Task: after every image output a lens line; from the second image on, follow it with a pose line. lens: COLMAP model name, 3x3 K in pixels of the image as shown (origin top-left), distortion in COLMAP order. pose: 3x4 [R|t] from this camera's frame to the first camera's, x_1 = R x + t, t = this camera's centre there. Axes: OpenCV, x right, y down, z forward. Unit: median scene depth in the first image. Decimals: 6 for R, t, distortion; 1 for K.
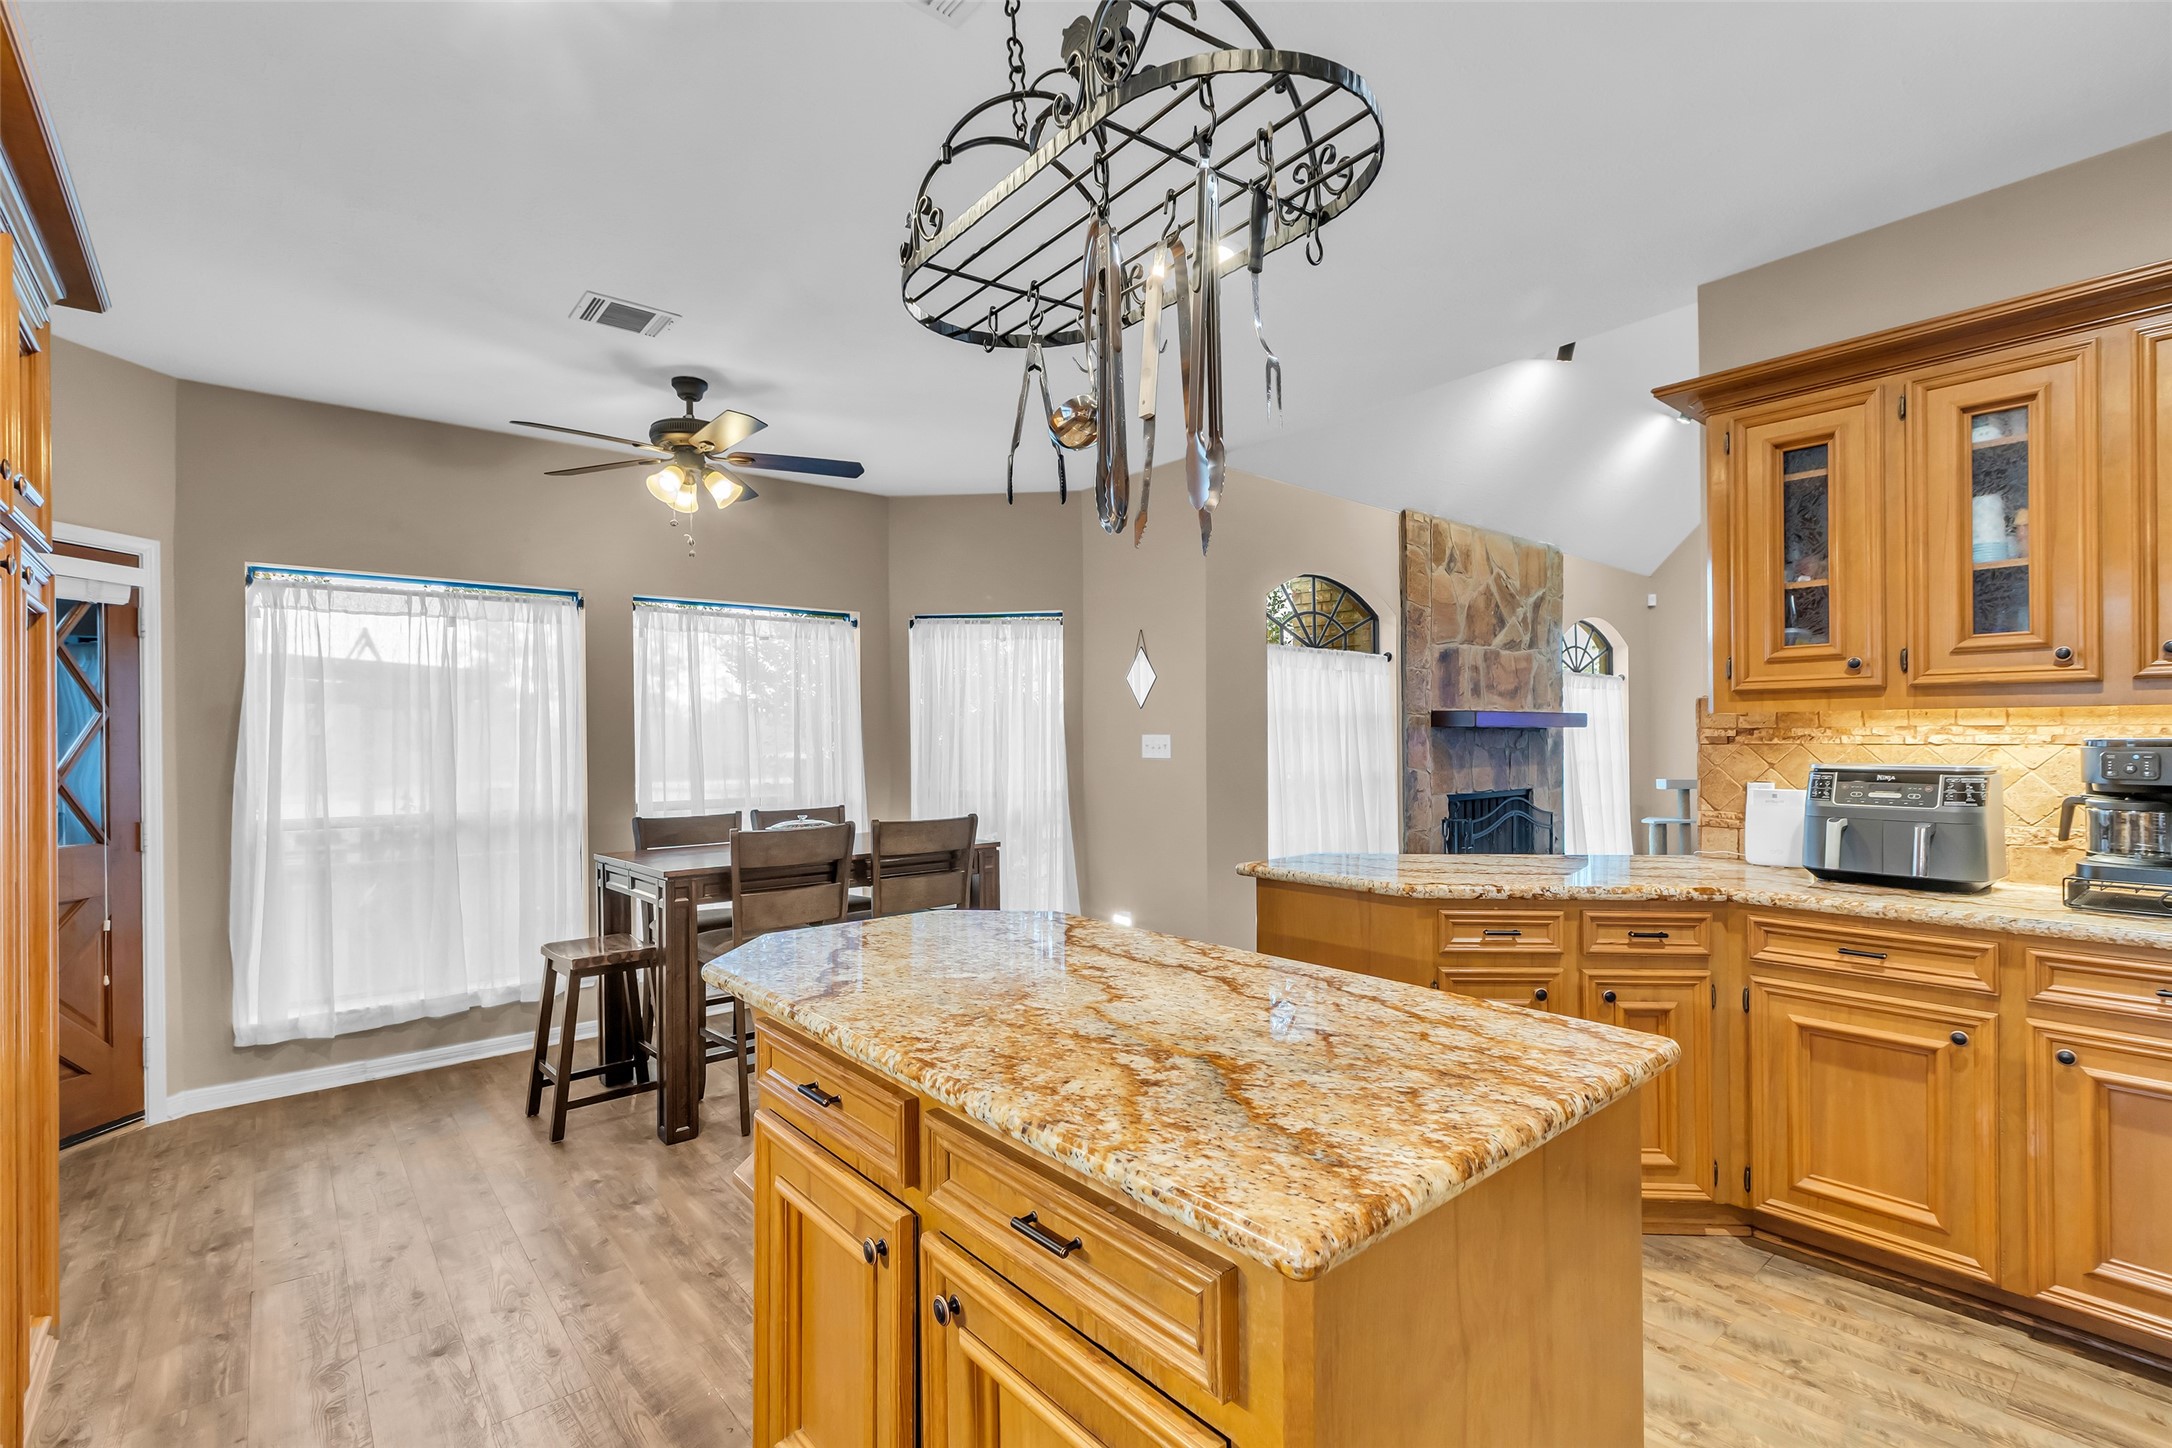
lens RADIAL K [[998.0, 0, 1107.0], [0, 998.0, 737.2], [0, 0, 1]] dist [-0.000543, 0.000275]
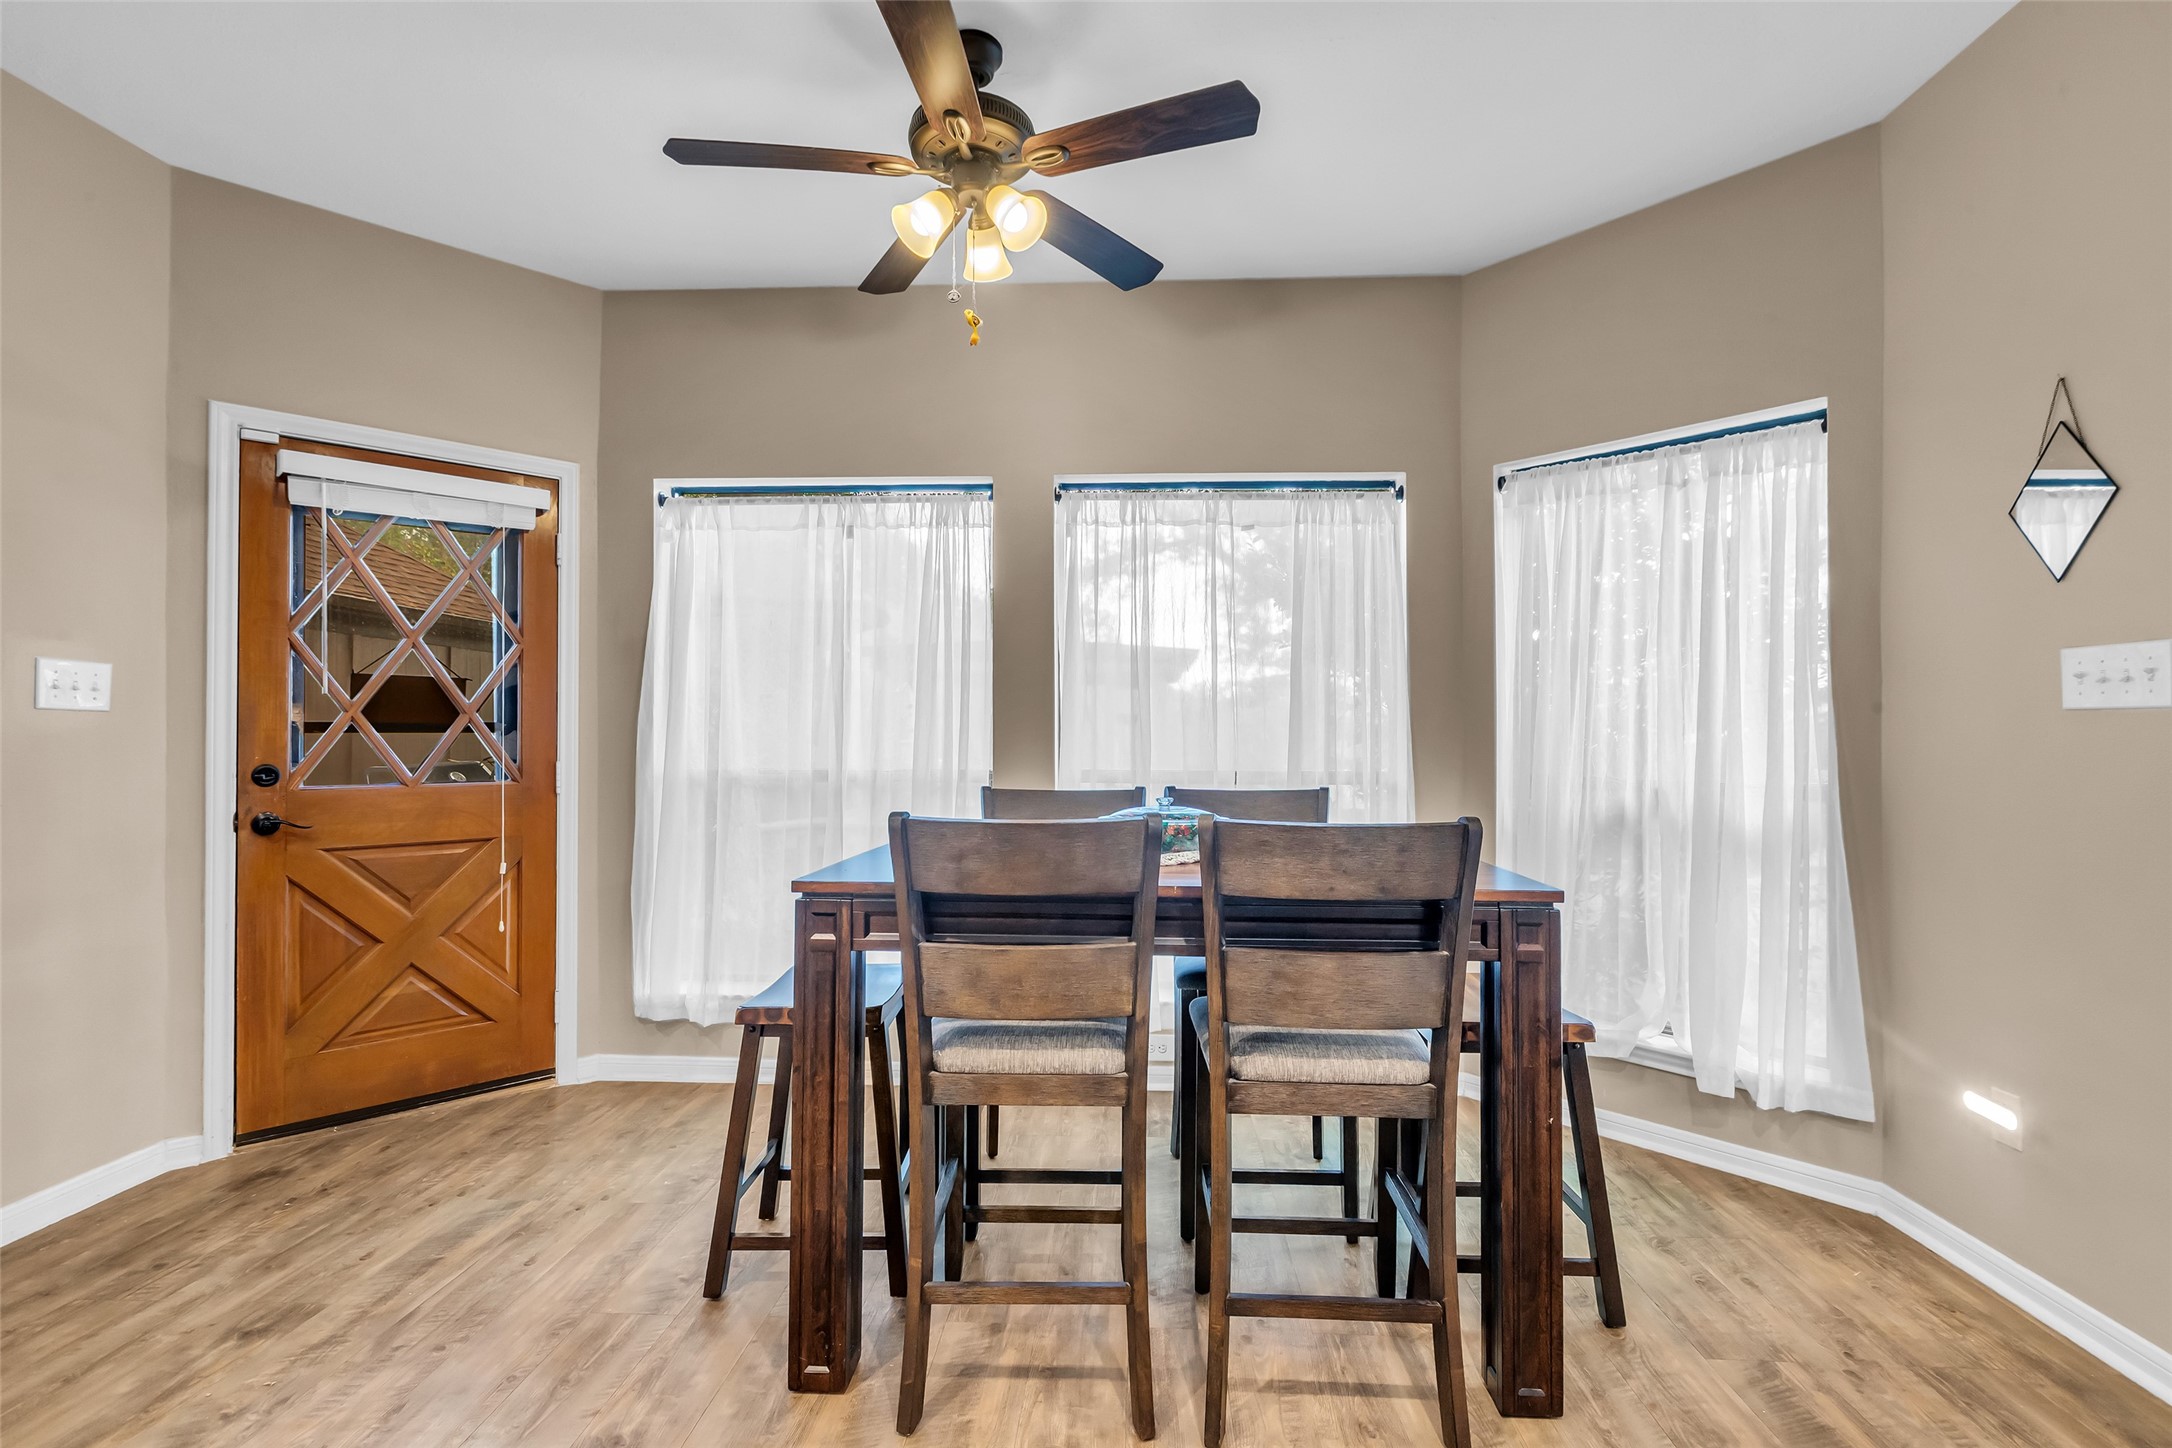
lens RADIAL K [[983.2, 0, 1086.0], [0, 983.2, 724.0], [0, 0, 1]] dist [0.003075, 0.000464]
pose [[0.723084, 0.006127, -0.690733, 0.037203], [-0.008961, 0.999960, -0.000511, 0.044644], [0.690702, 0.006559, 0.723110, 0.672072]]
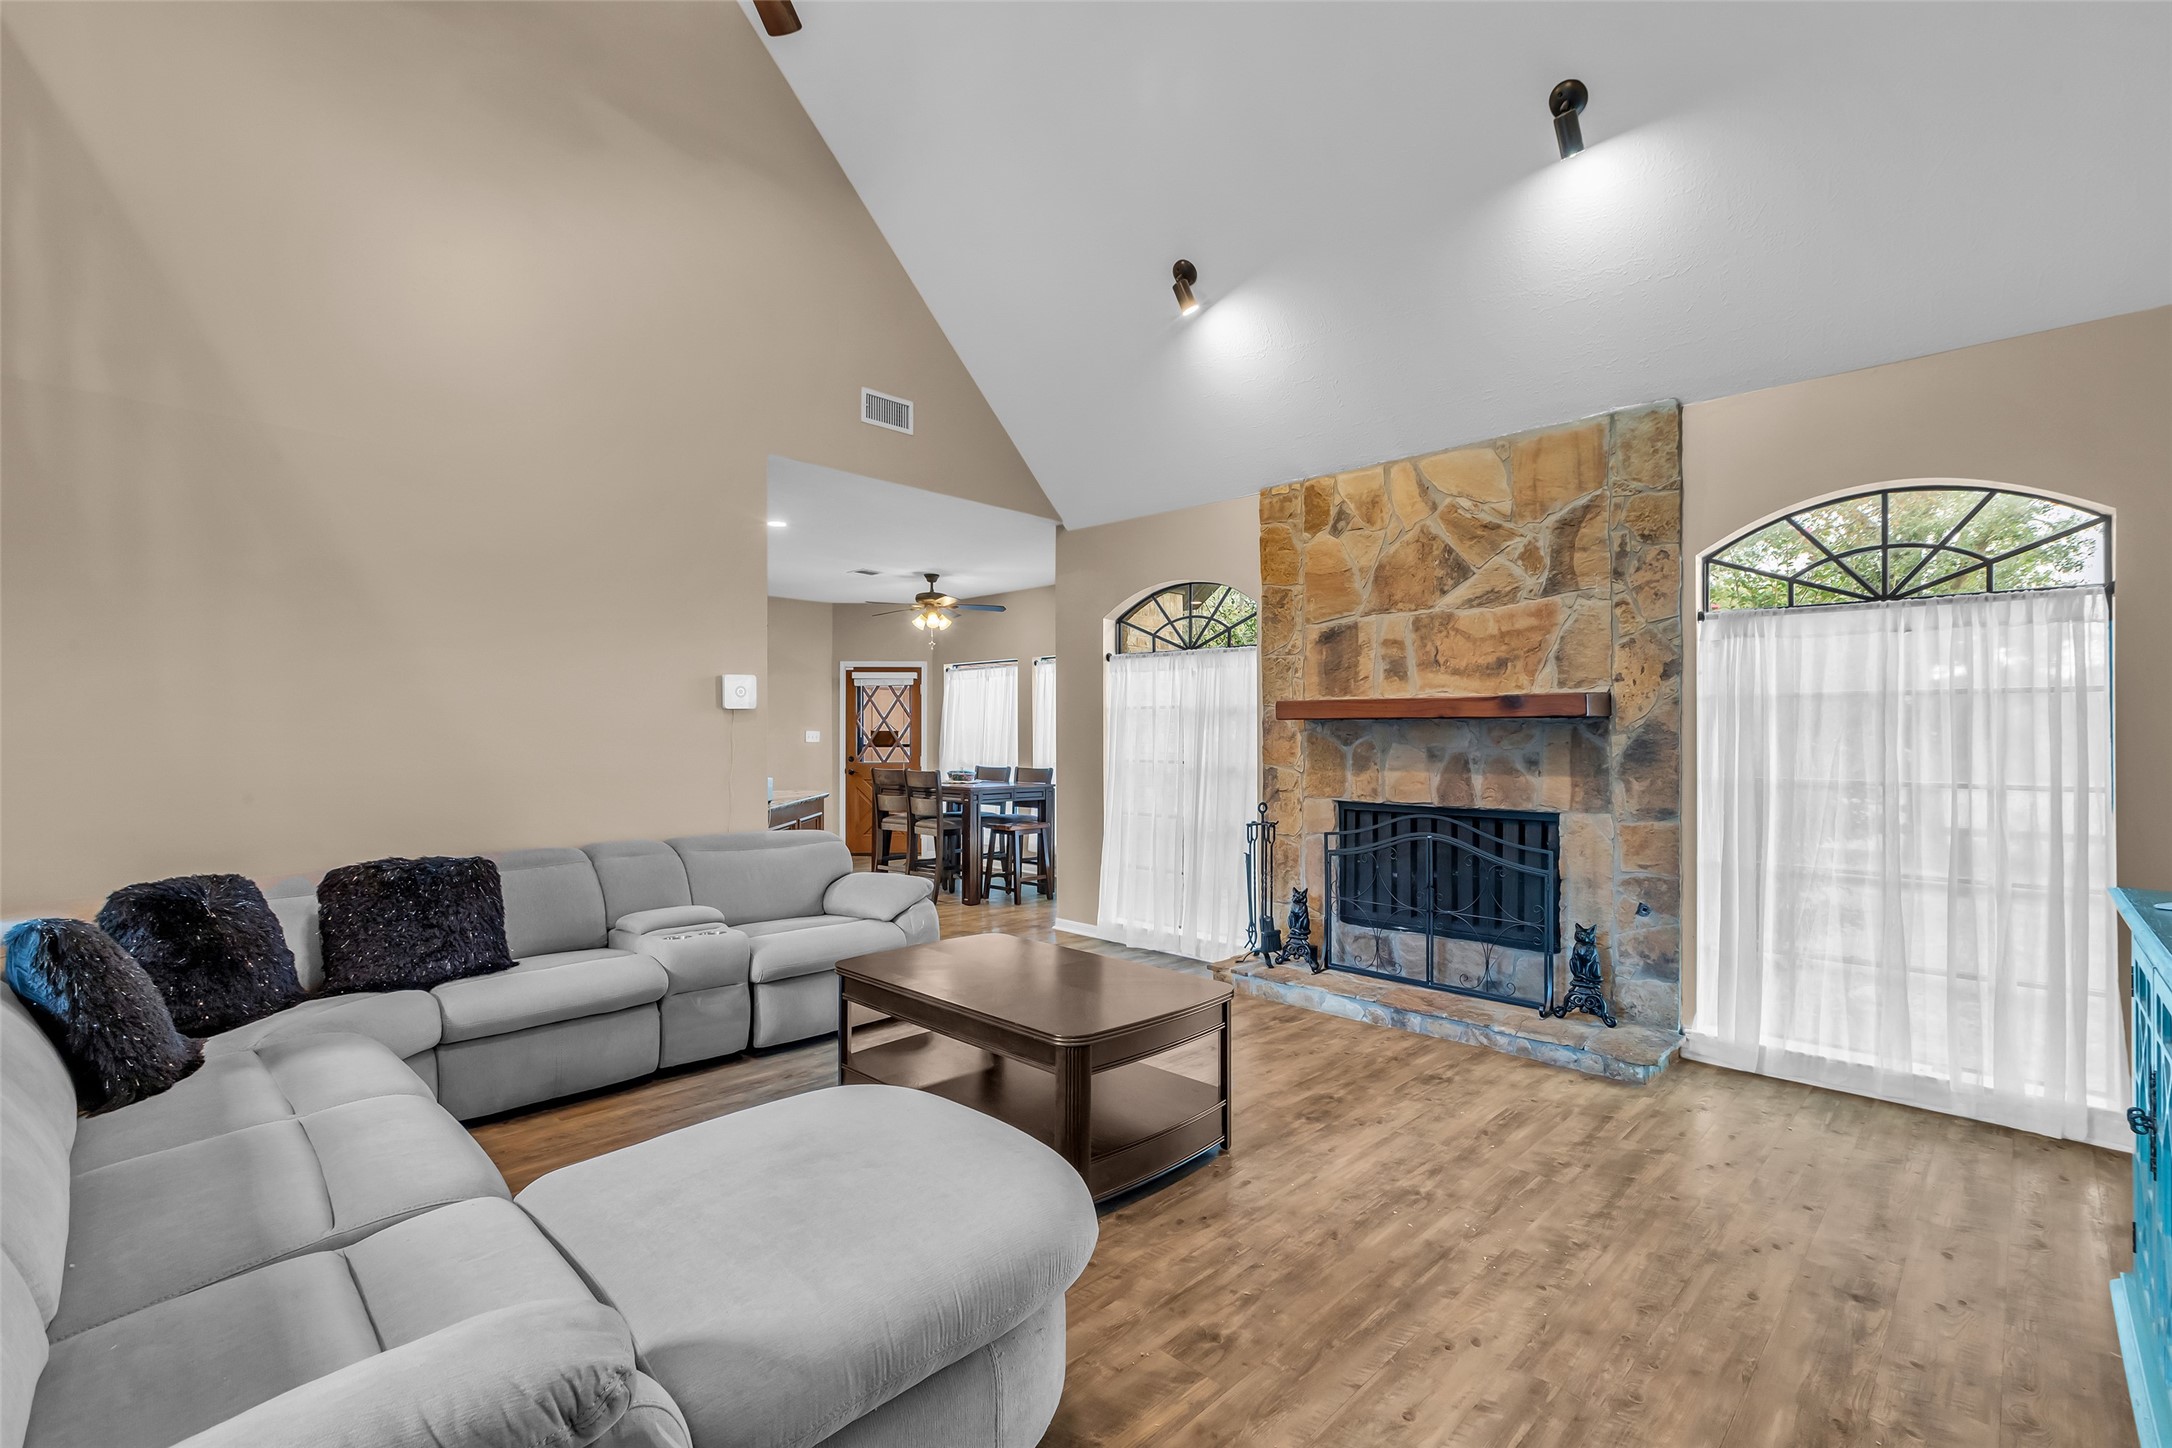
lens RADIAL K [[967.4, 0, 1099.1], [0, 967.4, 729.4], [0, 0, 1]] dist [0.000043, 0.000413]
pose [[0.091027, 0.004842, -0.995837, 1.983579], [0.001995, 0.999985, 0.005044, -0.010492], [0.995846, -0.002446, 0.091016, 1.268040]]
